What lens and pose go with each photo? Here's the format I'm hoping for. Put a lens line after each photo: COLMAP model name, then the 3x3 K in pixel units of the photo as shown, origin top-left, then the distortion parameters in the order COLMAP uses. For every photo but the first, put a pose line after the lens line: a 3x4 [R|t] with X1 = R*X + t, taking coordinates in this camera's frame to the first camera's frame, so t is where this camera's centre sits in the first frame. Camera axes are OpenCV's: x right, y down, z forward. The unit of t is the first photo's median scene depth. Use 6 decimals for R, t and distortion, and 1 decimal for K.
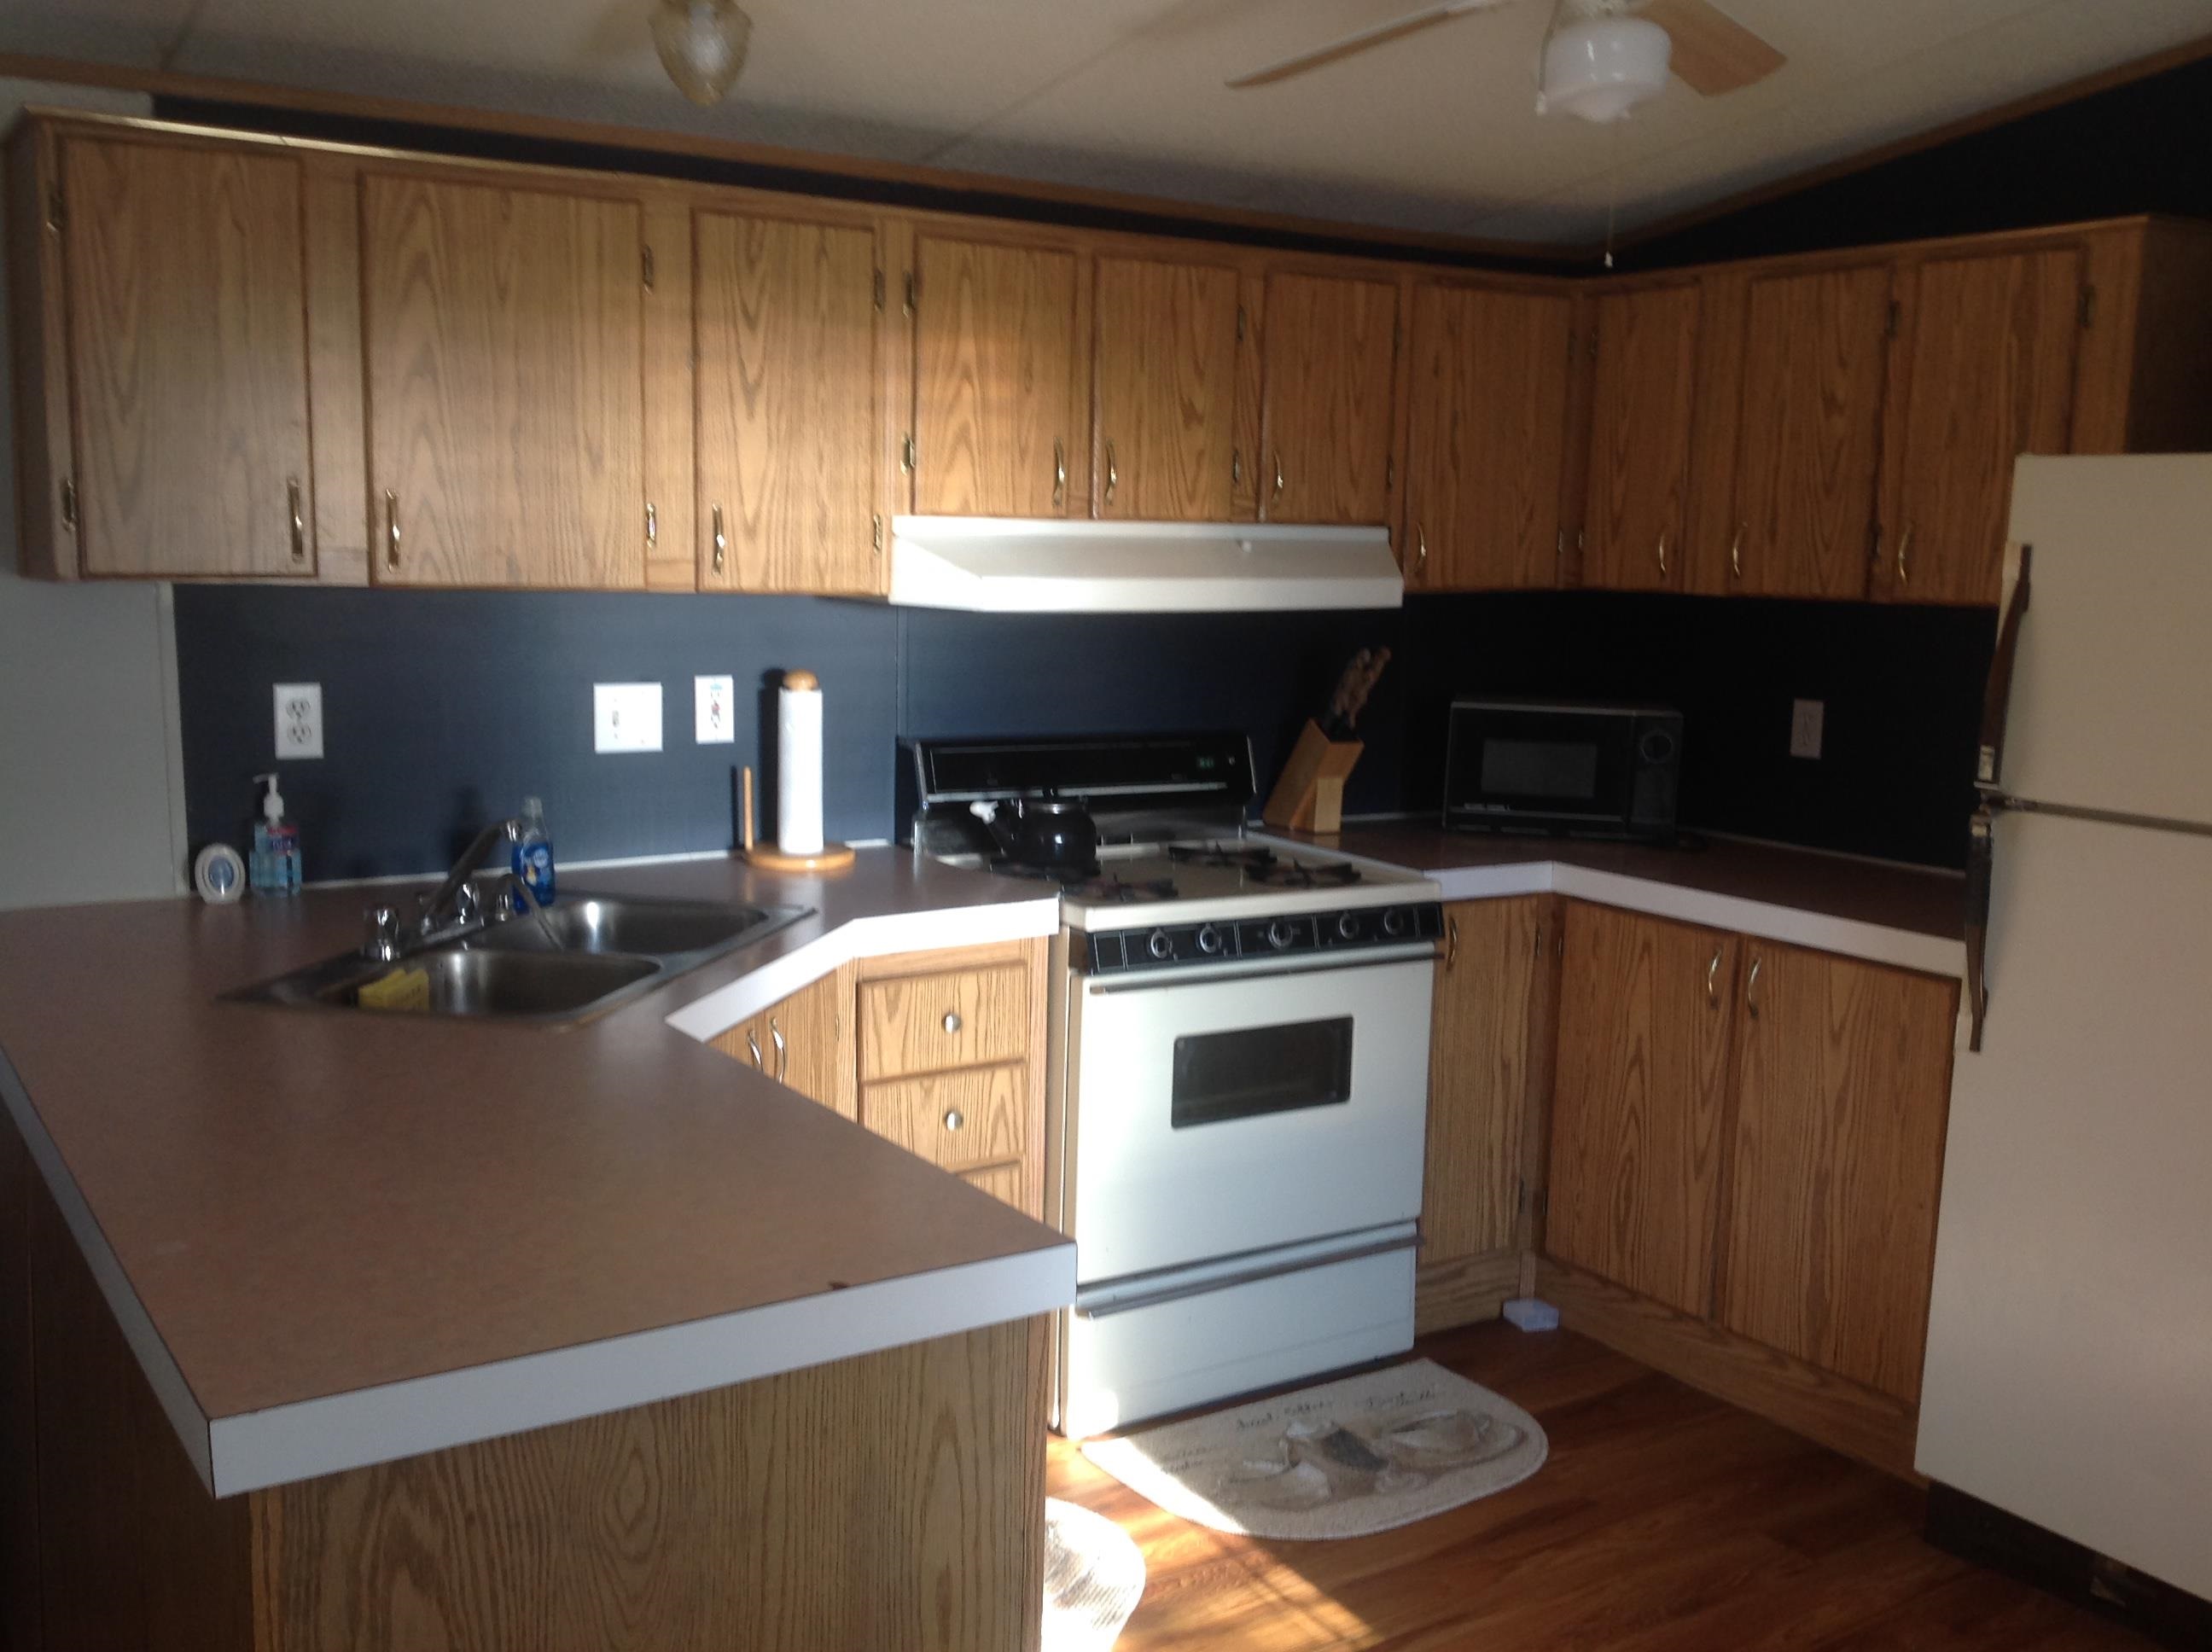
lens RADIAL K [[2067.5, 0, 1100.7], [0, 2067.5, 860.3], [0, 0, 1]] dist [0.184364, -0.402244]
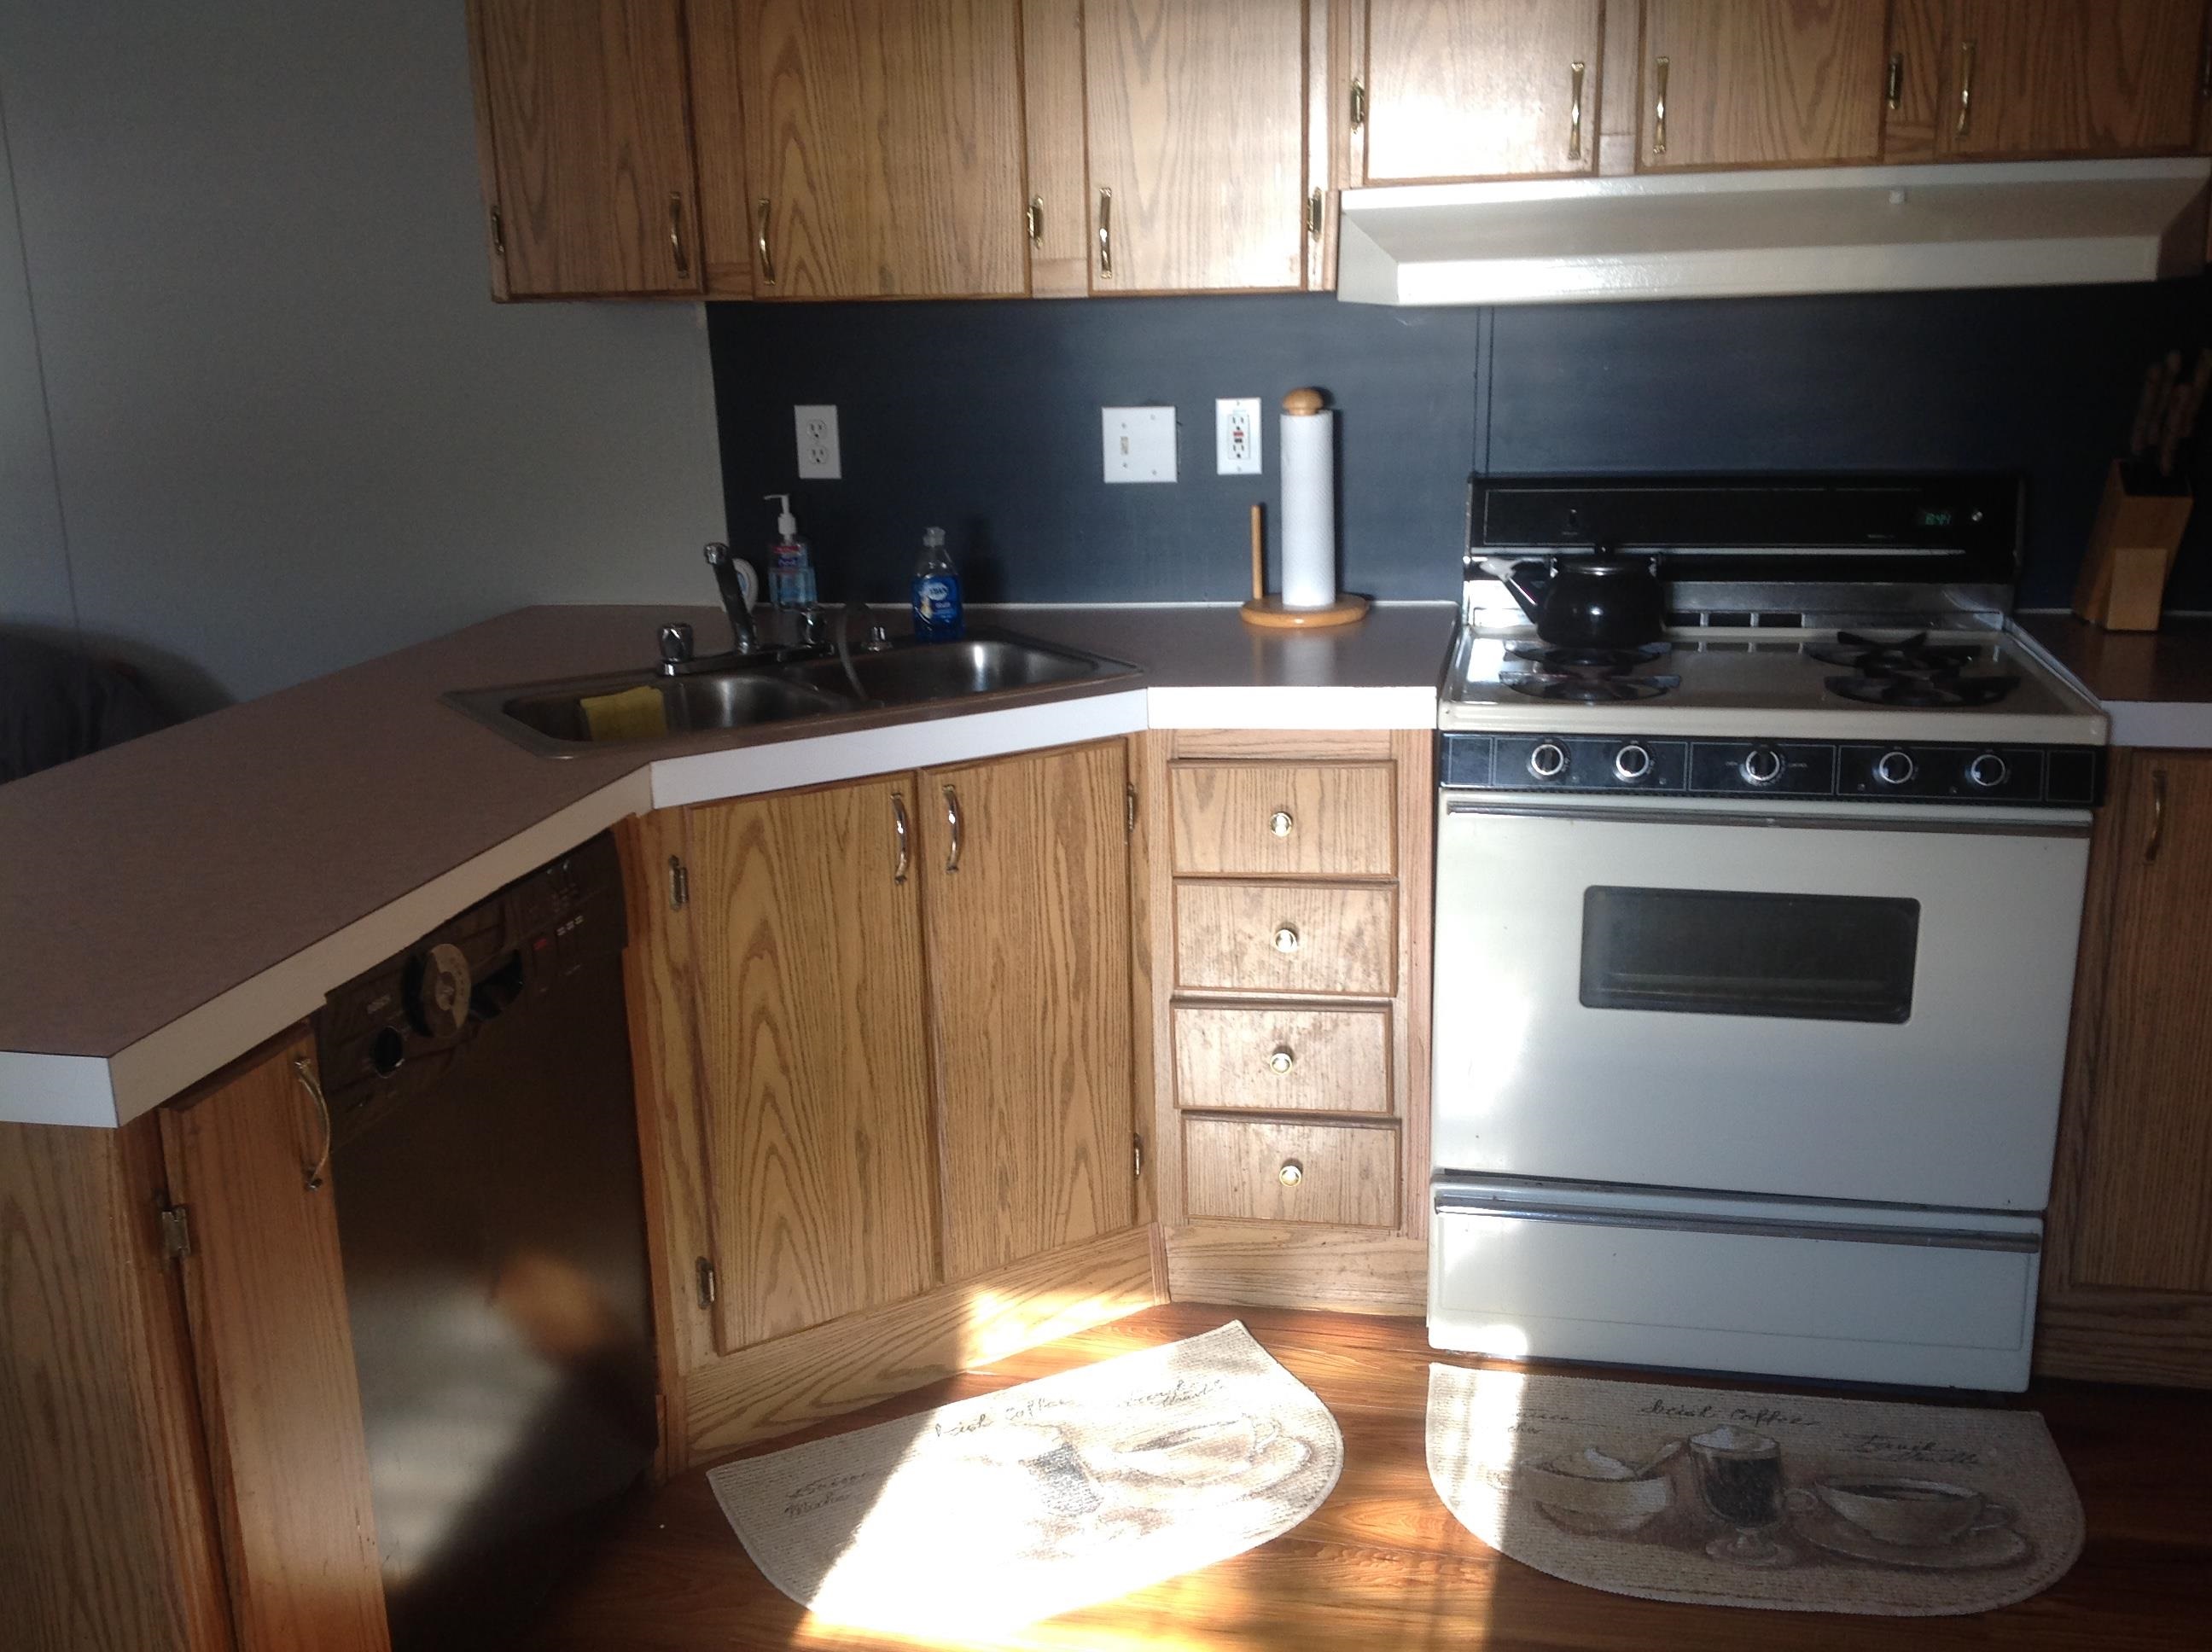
lens RADIAL K [[2091.9, 0, 1099.8], [0, 2091.9, 838.2], [0, 0, 1]] dist [0.152272, -0.302202]
pose [[0.717114, 0.142196, -0.682296, 0.425246], [-0.066592, 0.988466, 0.136014, -0.023057], [0.693767, -0.052101, 0.718312, 0.332596]]
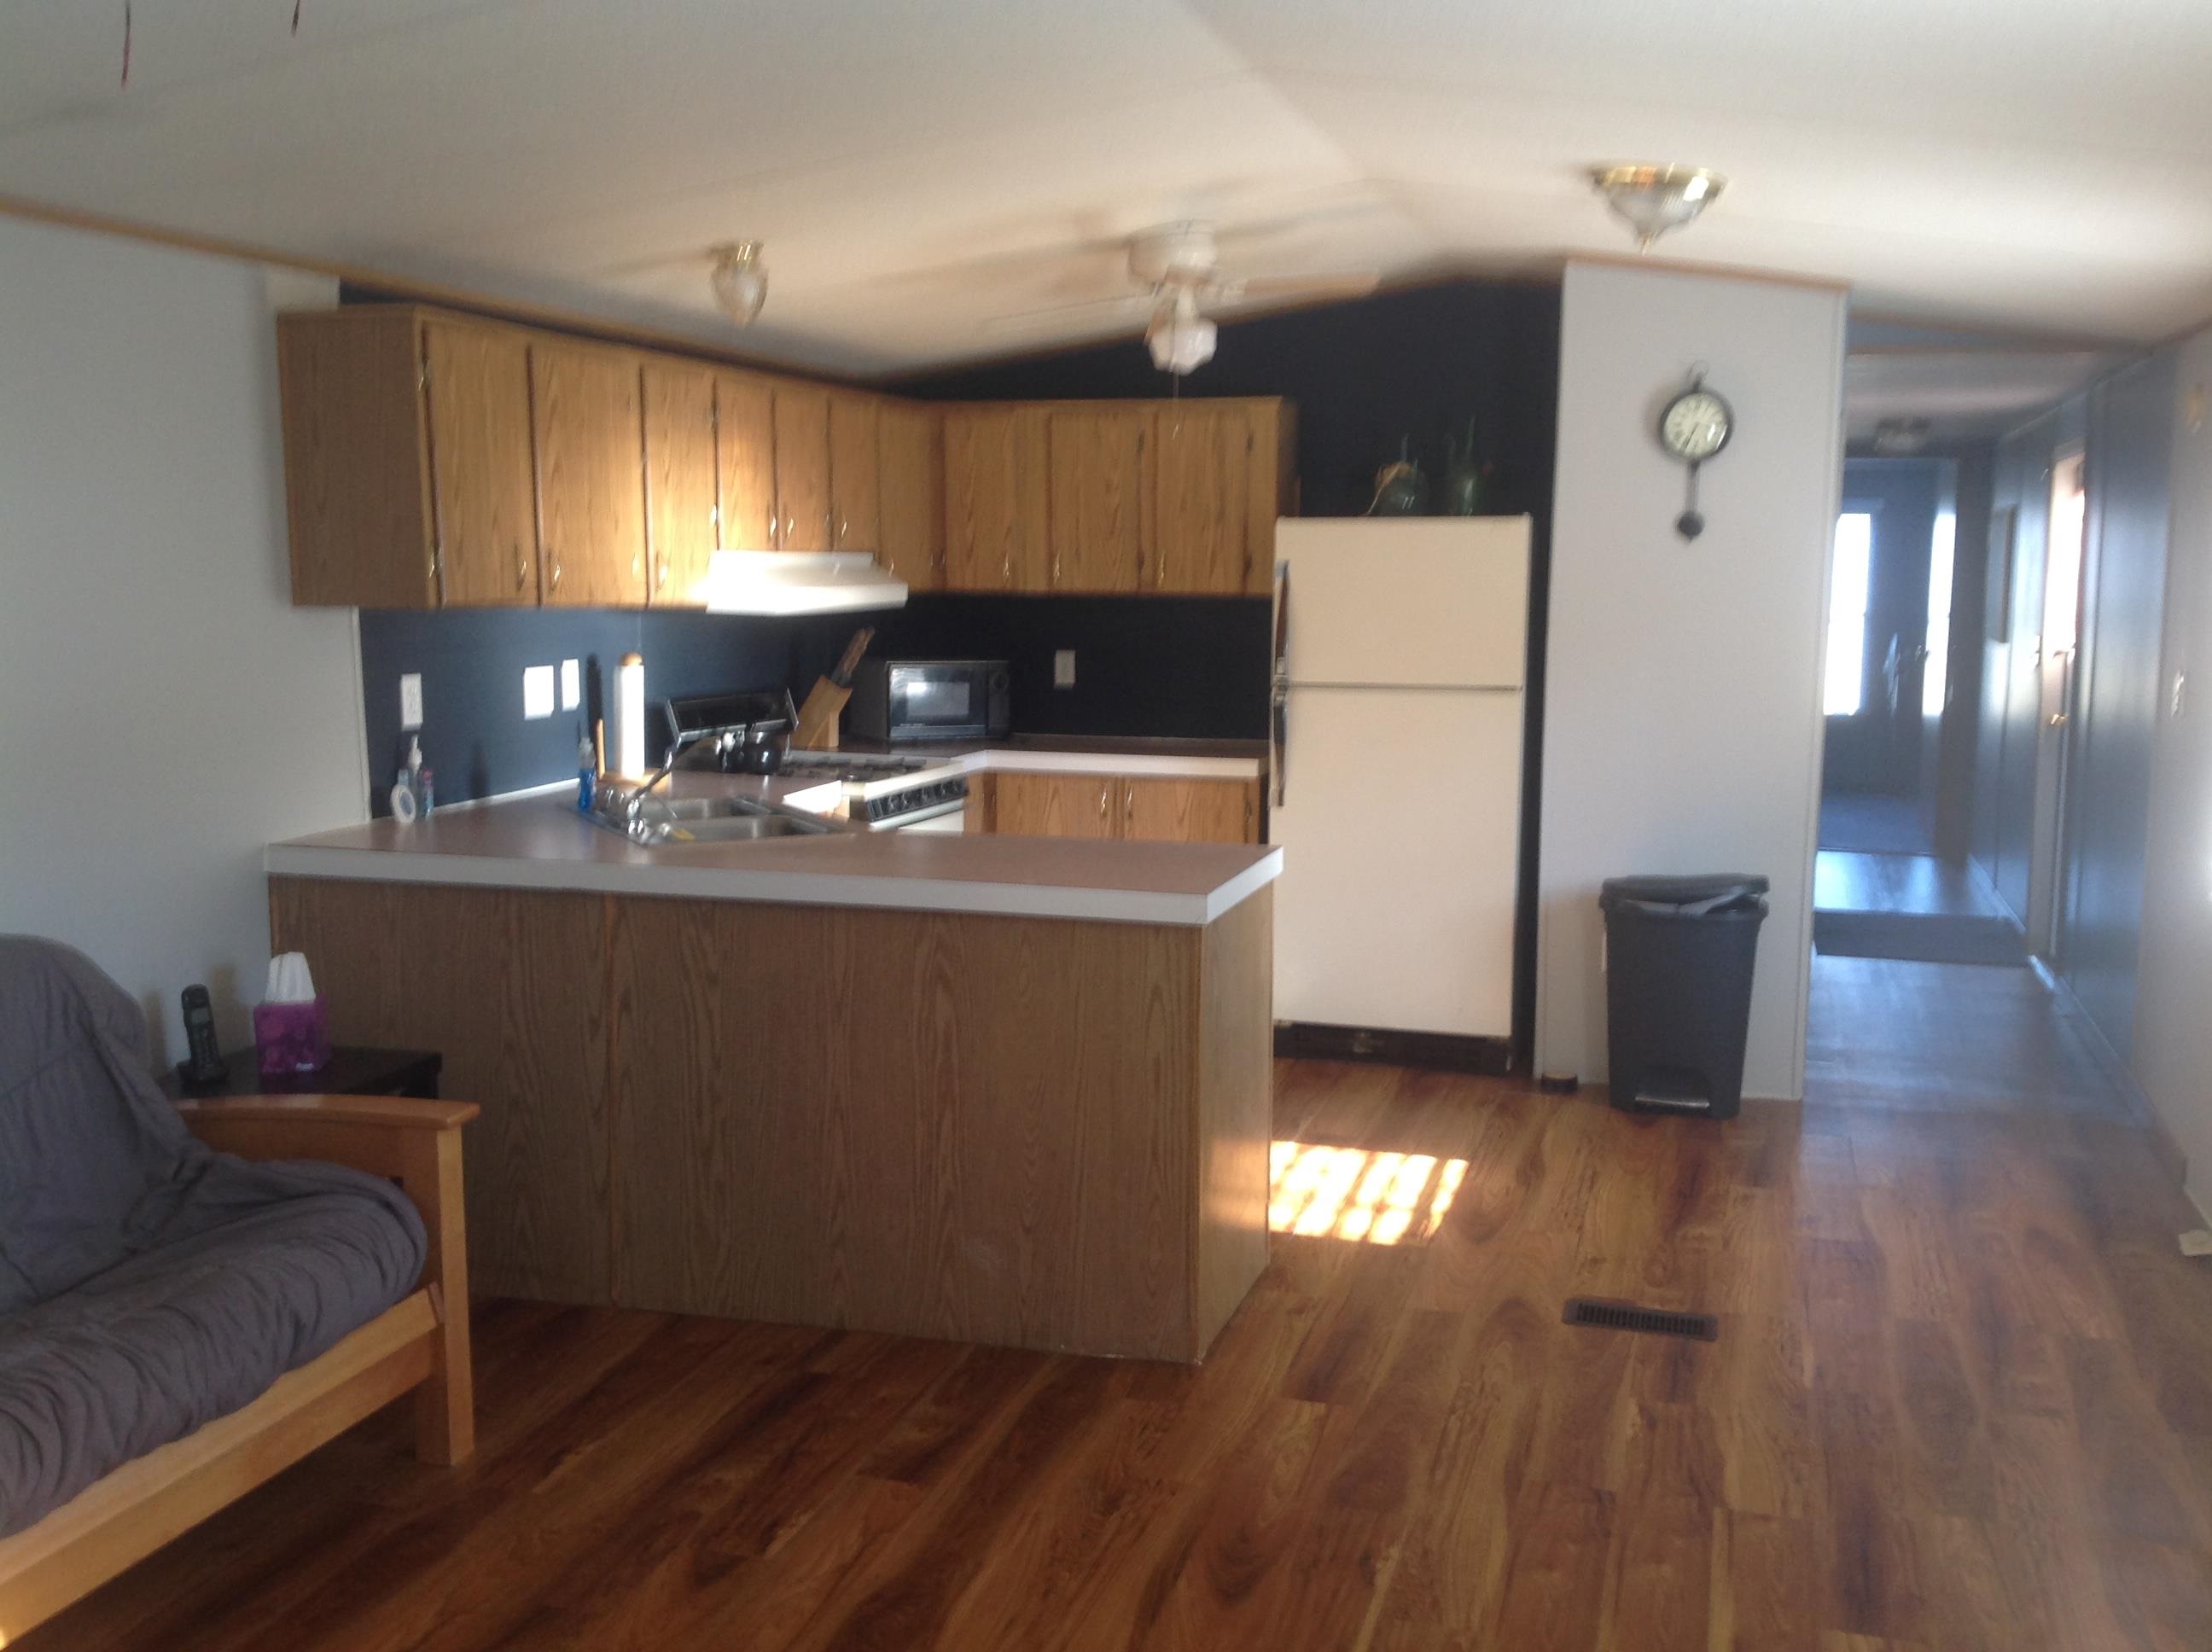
lens RADIAL K [[2091.9, 0, 1099.8], [0, 2091.9, 838.2], [0, 0, 1]] dist [0.152272, -0.302202]
pose [[0.757305, -0.102279, 0.645003, -0.924967], [0.108767, 0.993619, 0.029855, 0.034289], [-0.643940, 0.047546, 0.763597, -0.402096]]
